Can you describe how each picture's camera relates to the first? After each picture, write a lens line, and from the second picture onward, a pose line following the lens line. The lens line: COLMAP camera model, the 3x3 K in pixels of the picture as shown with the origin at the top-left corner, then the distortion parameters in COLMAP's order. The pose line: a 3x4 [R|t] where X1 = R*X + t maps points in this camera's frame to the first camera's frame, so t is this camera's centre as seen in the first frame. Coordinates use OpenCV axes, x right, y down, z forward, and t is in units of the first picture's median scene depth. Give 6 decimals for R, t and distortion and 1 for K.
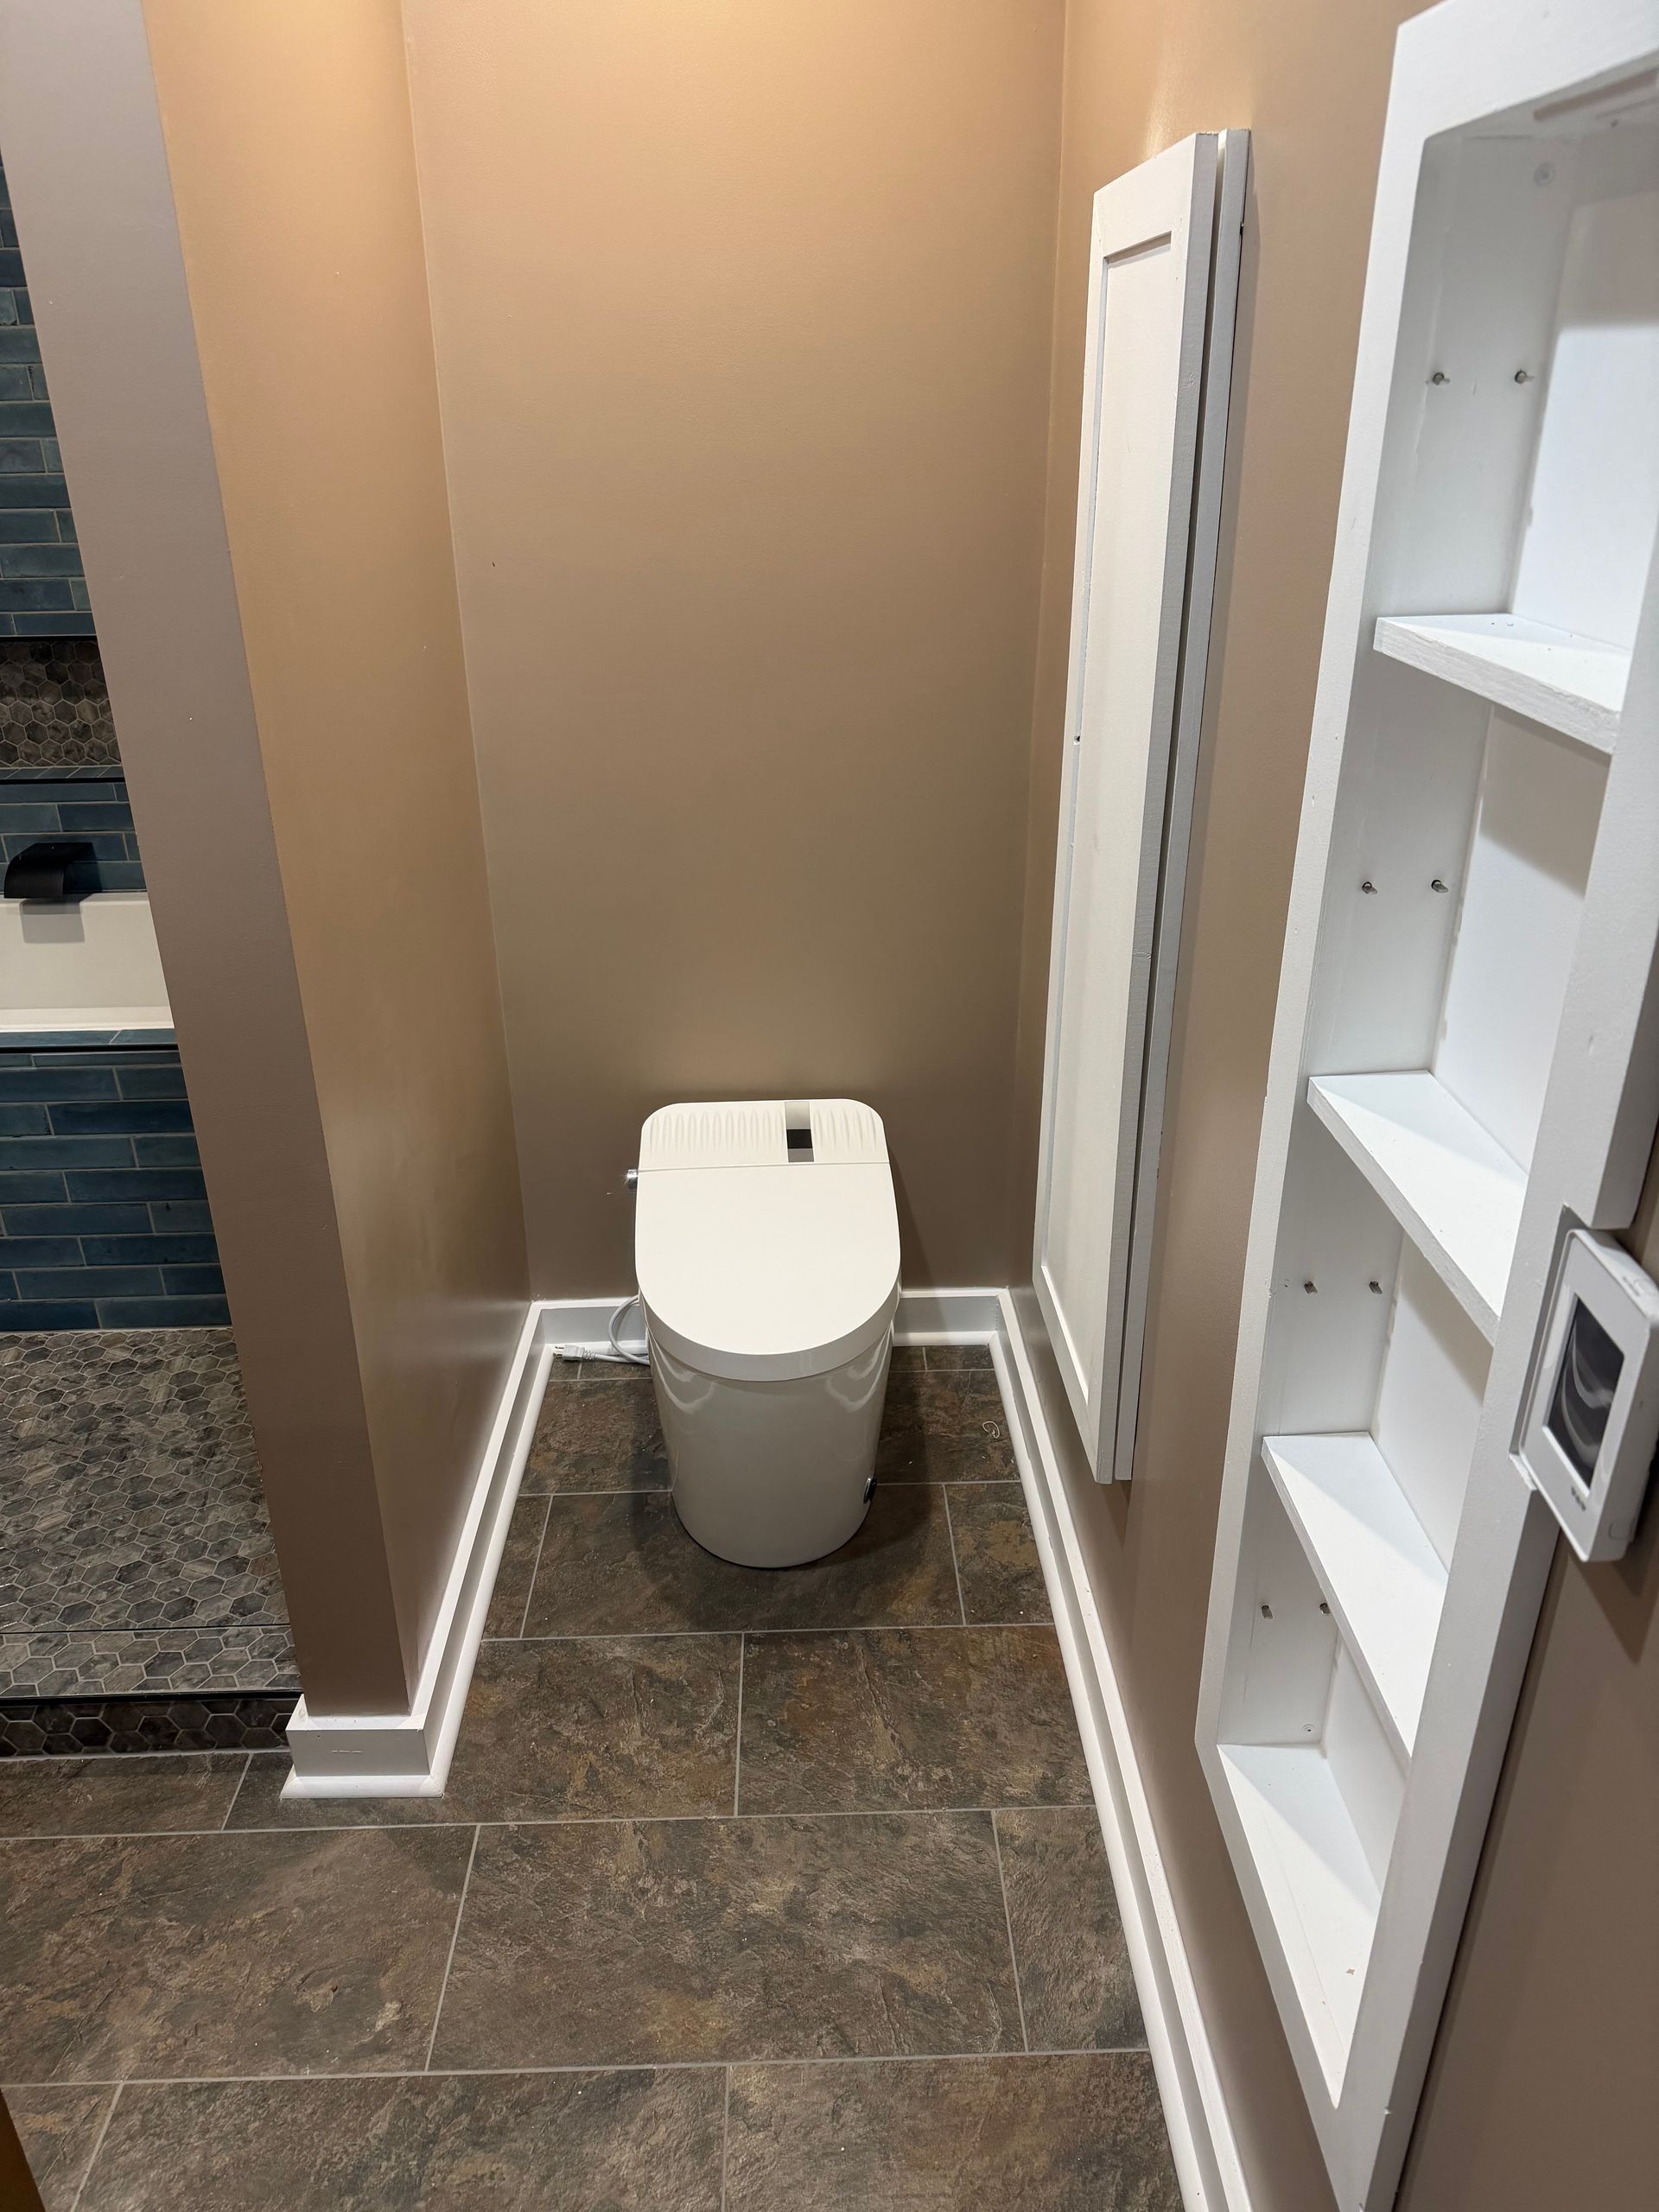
lens RADIAL K [[1574.3, 0, 820.0], [0, 1574.3, 1118.5], [0, 0, 1]] dist [0.027043, -0.038393]
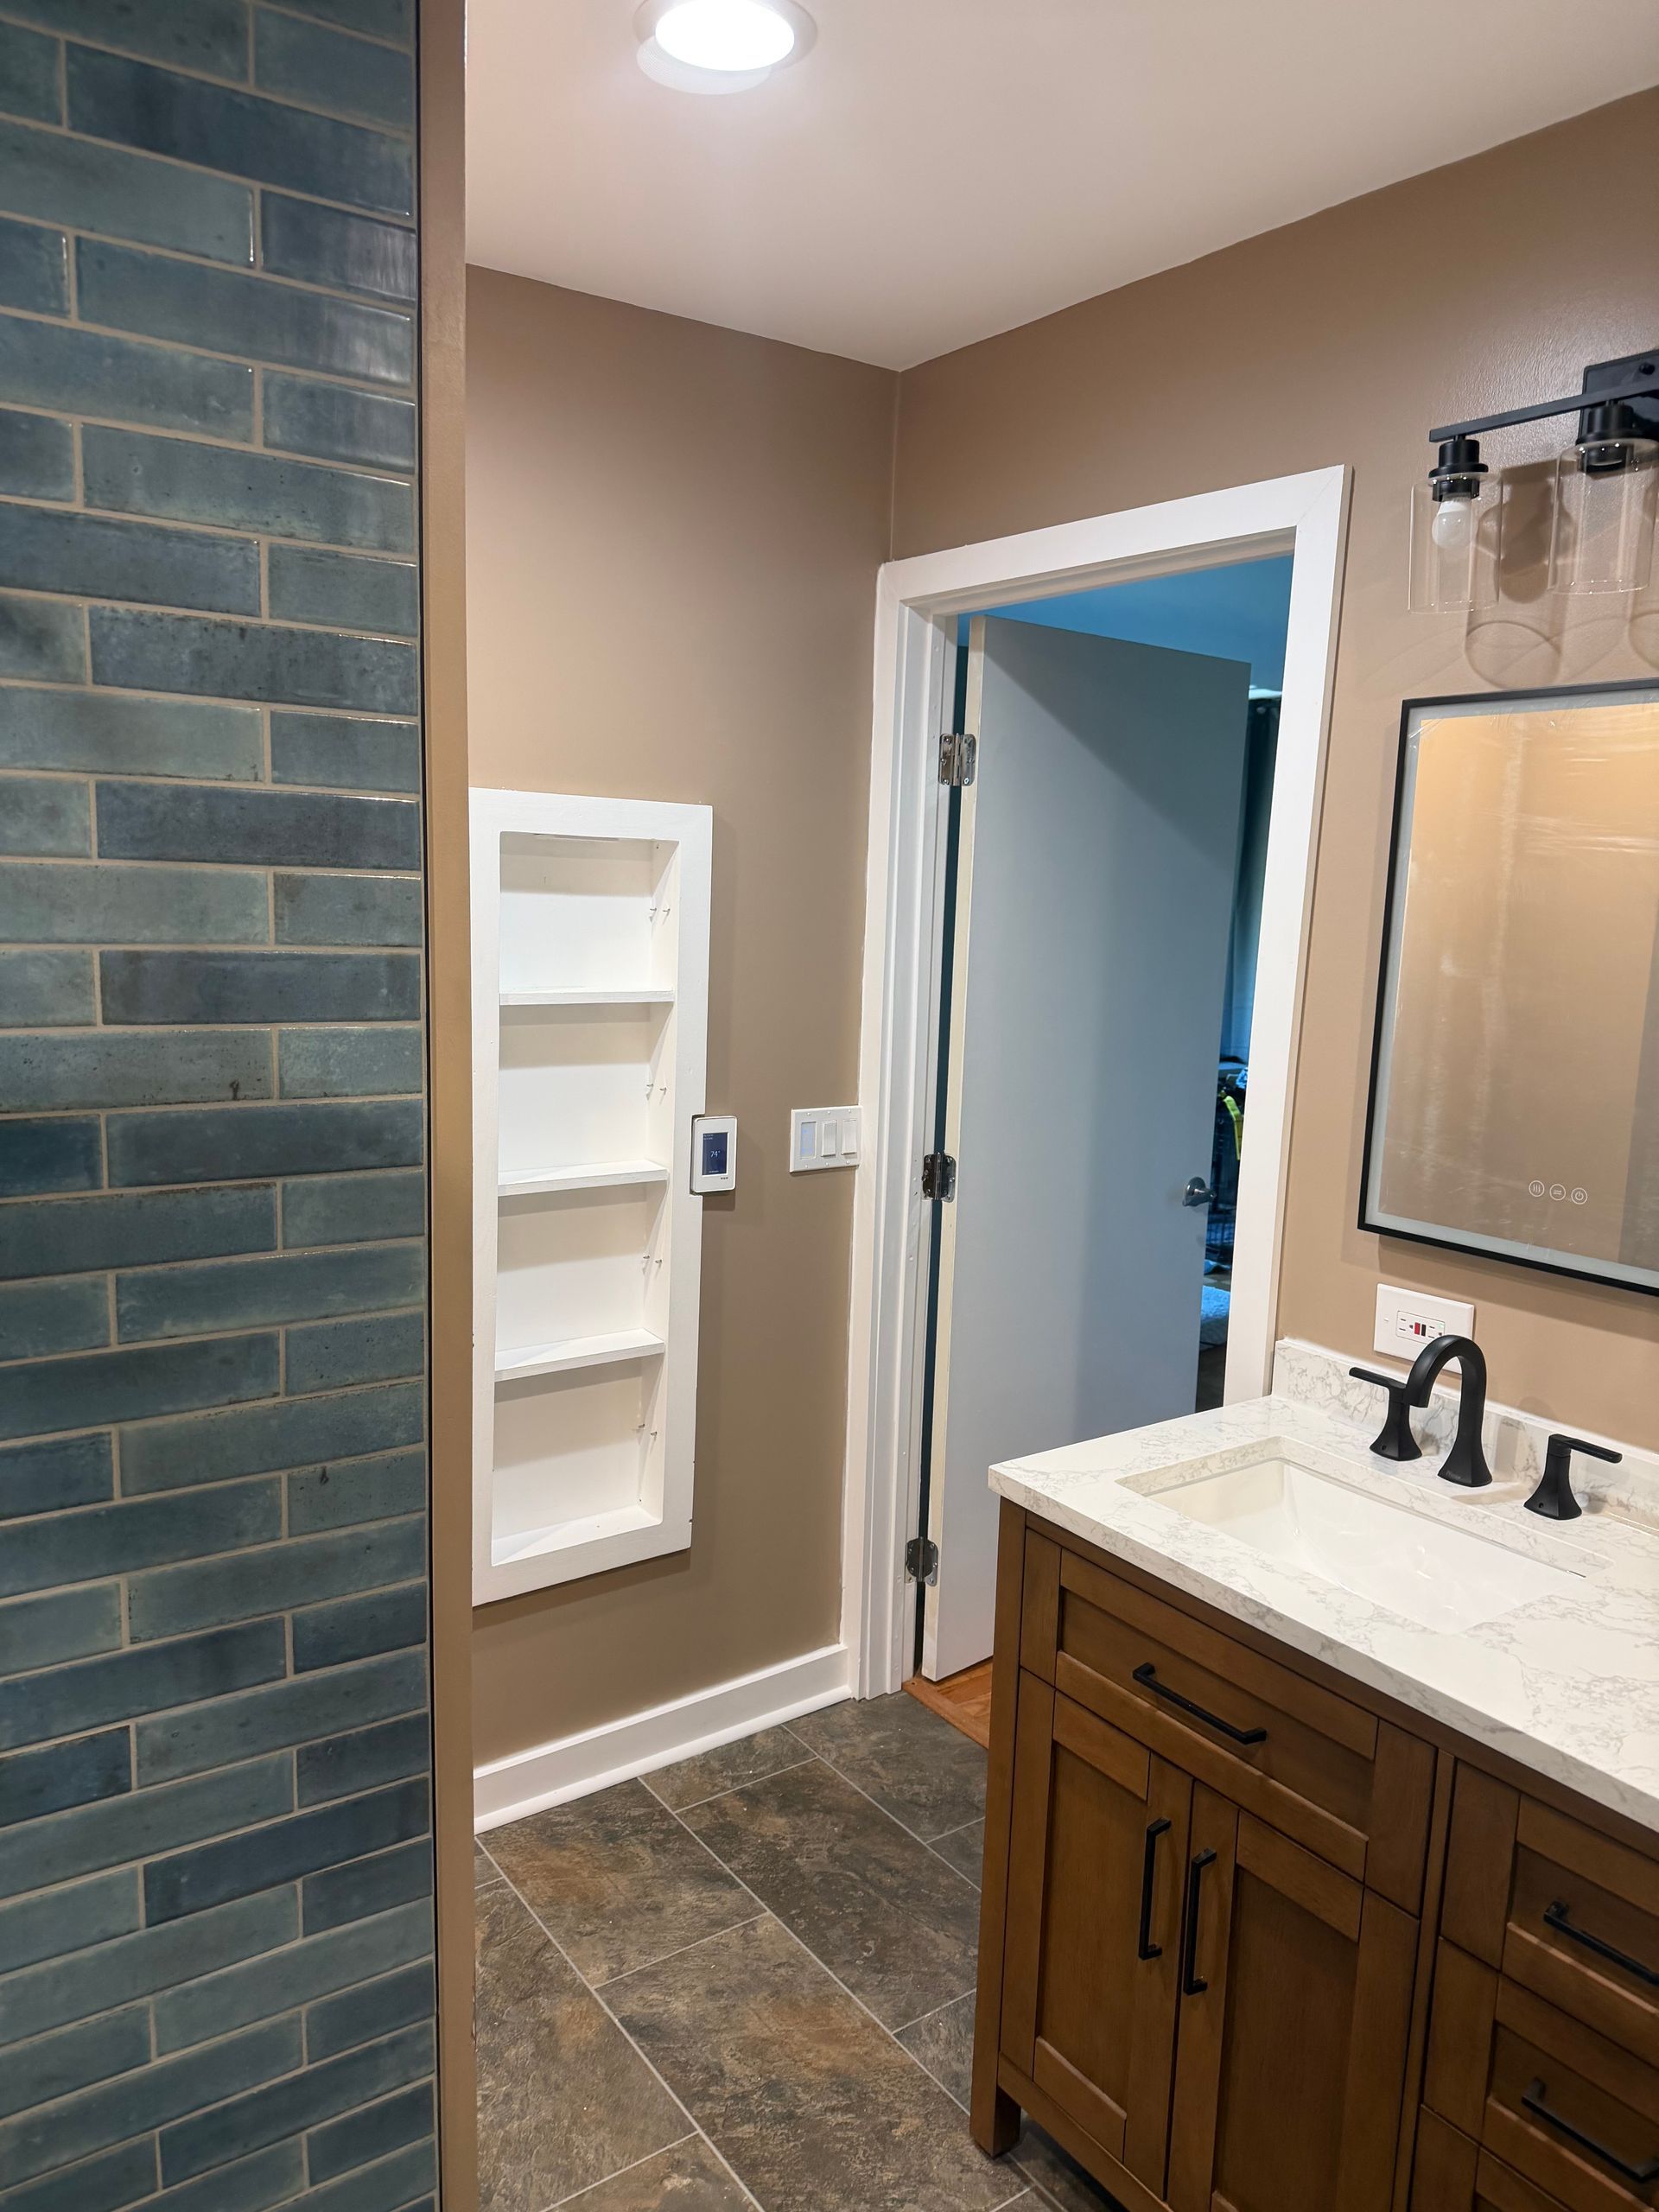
lens RADIAL K [[1574.3, 0, 844.7], [0, 1574.3, 1116.6], [0, 0, 1]] dist [0.027043, -0.038393]
pose [[-0.574025, -0.133513, 0.807879, -1.221181], [0.318405, 0.872577, 0.370443, -0.540625], [-0.754396, 0.469876, -0.458370, 1.093698]]
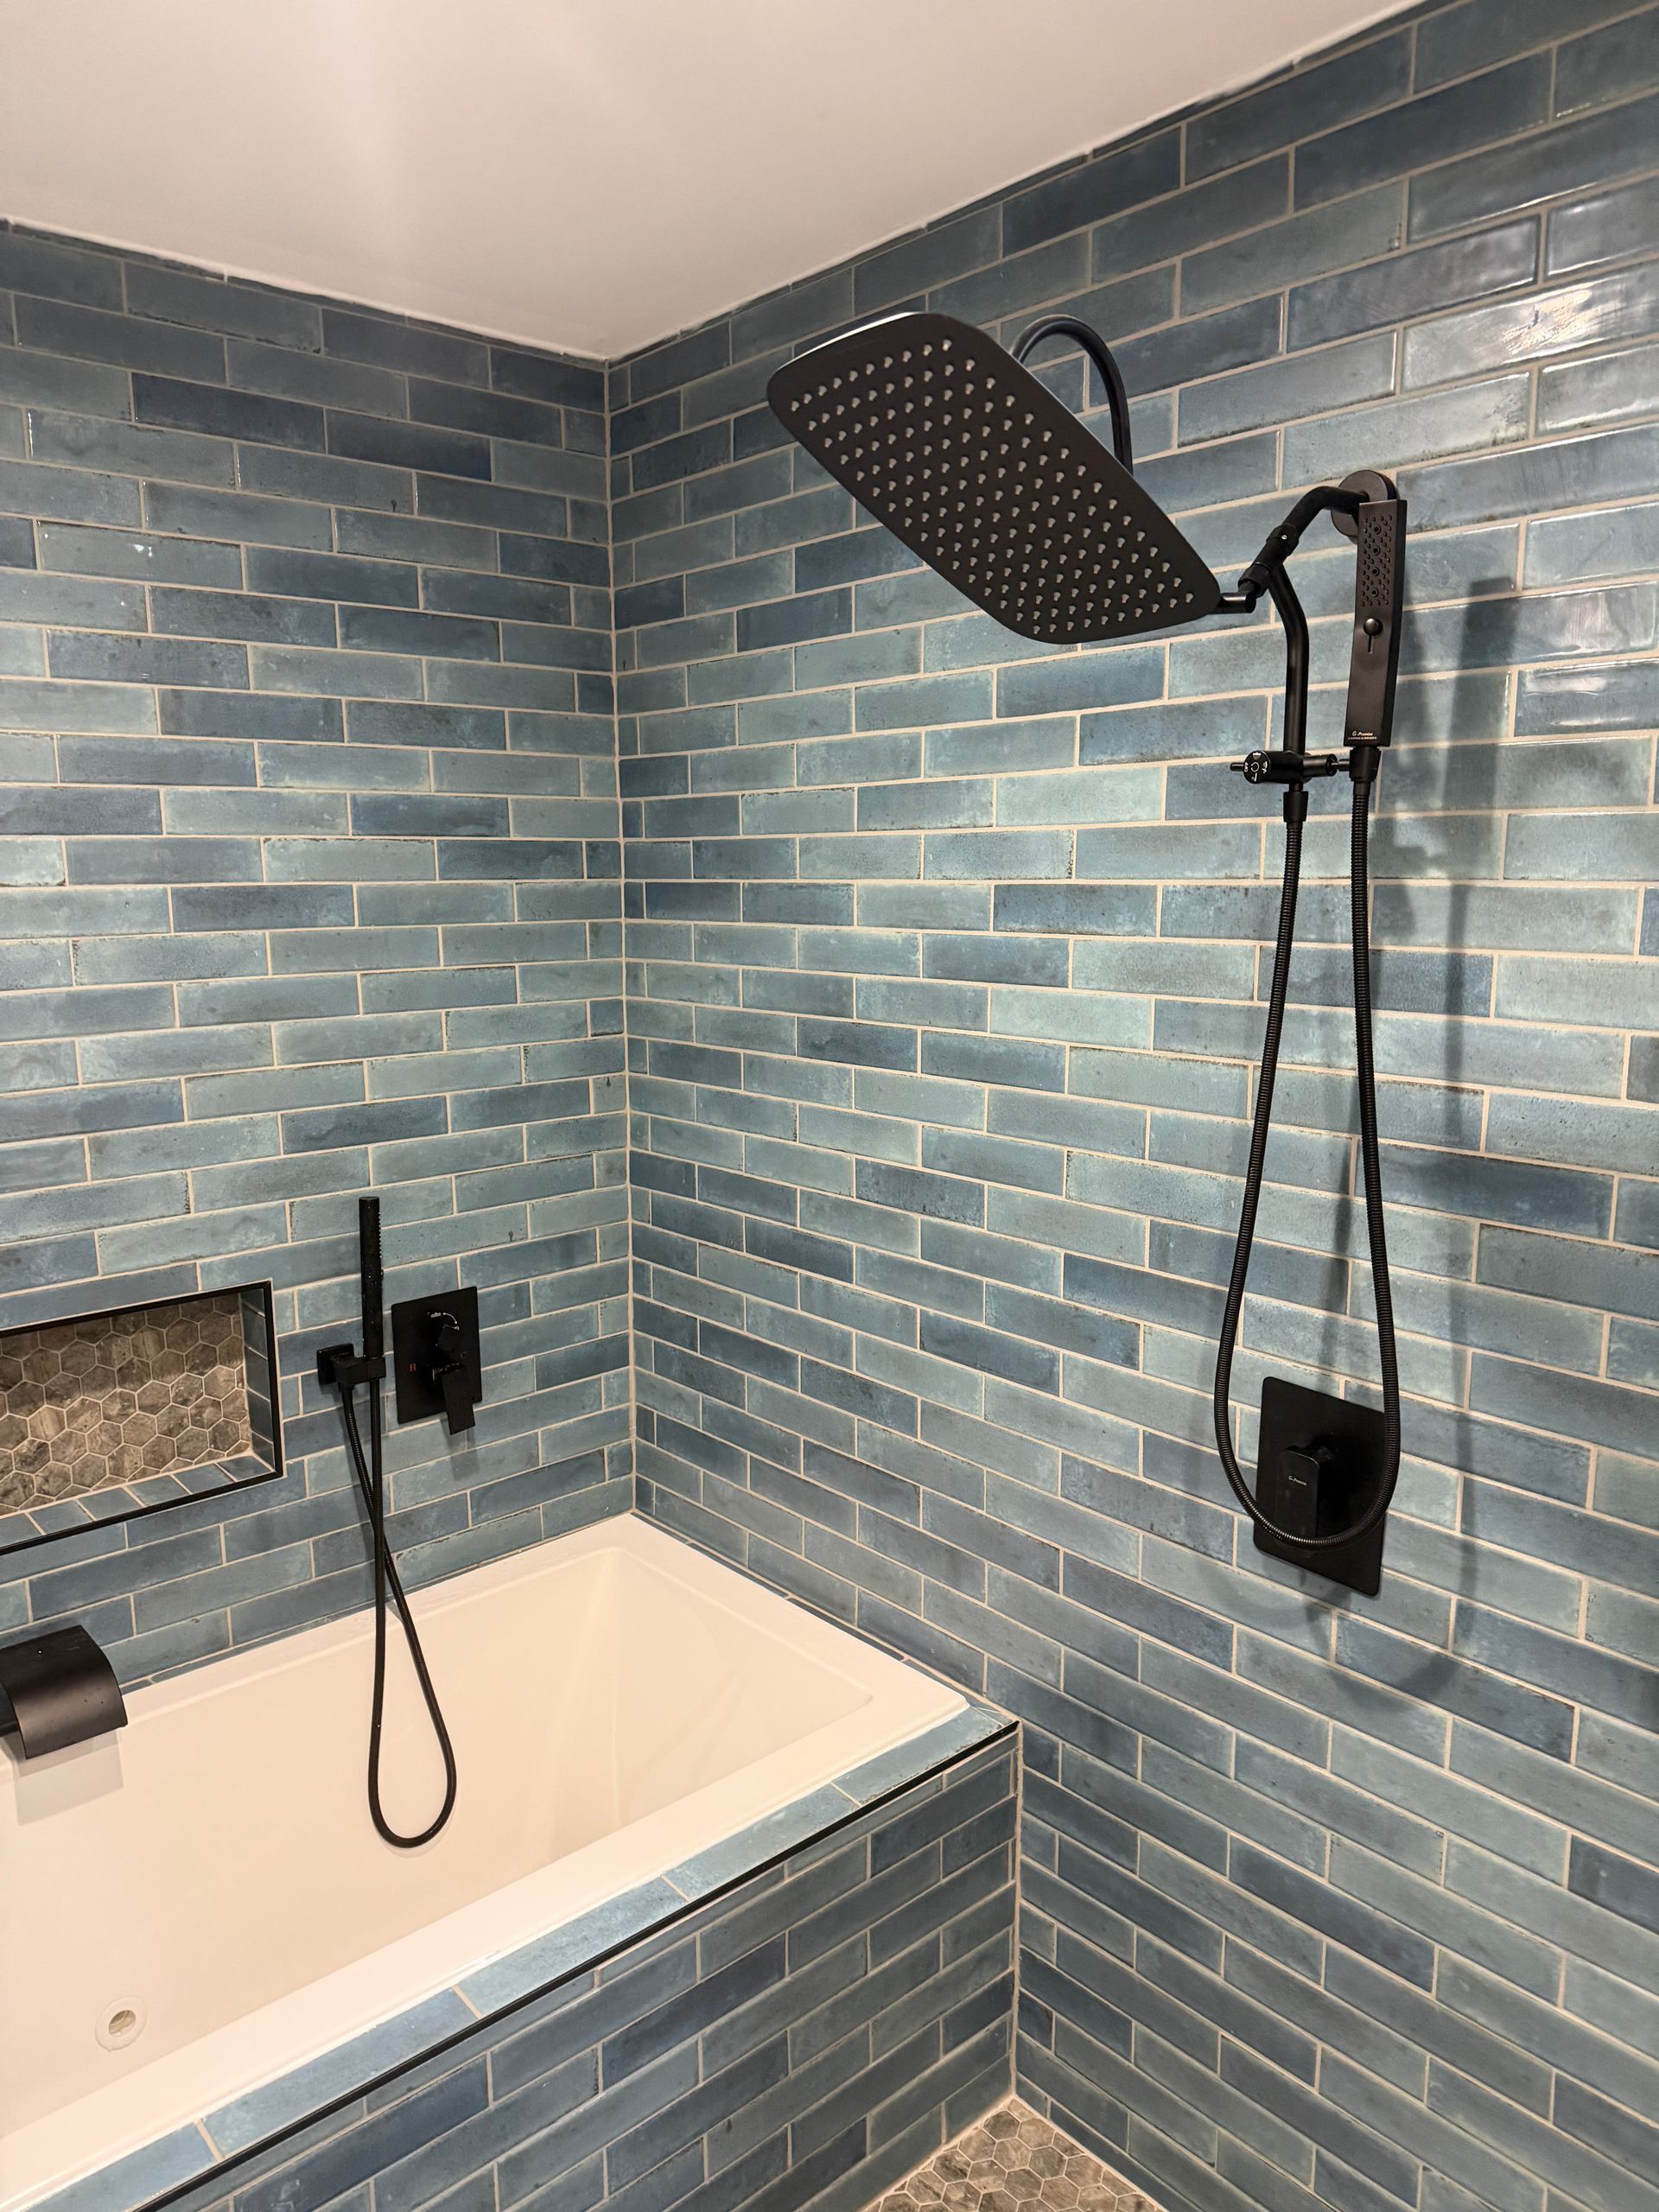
lens RADIAL K [[1574.3, 0, 832.5], [0, 1574.3, 1105.5], [0, 0, 1]] dist [0.027043, -0.038393]
pose [[0.755597, -0.101959, 0.647053, -1.290128], [0.274108, 0.946380, -0.170965, -0.374554], [-0.594927, 0.306543, 0.743030, 0.595710]]
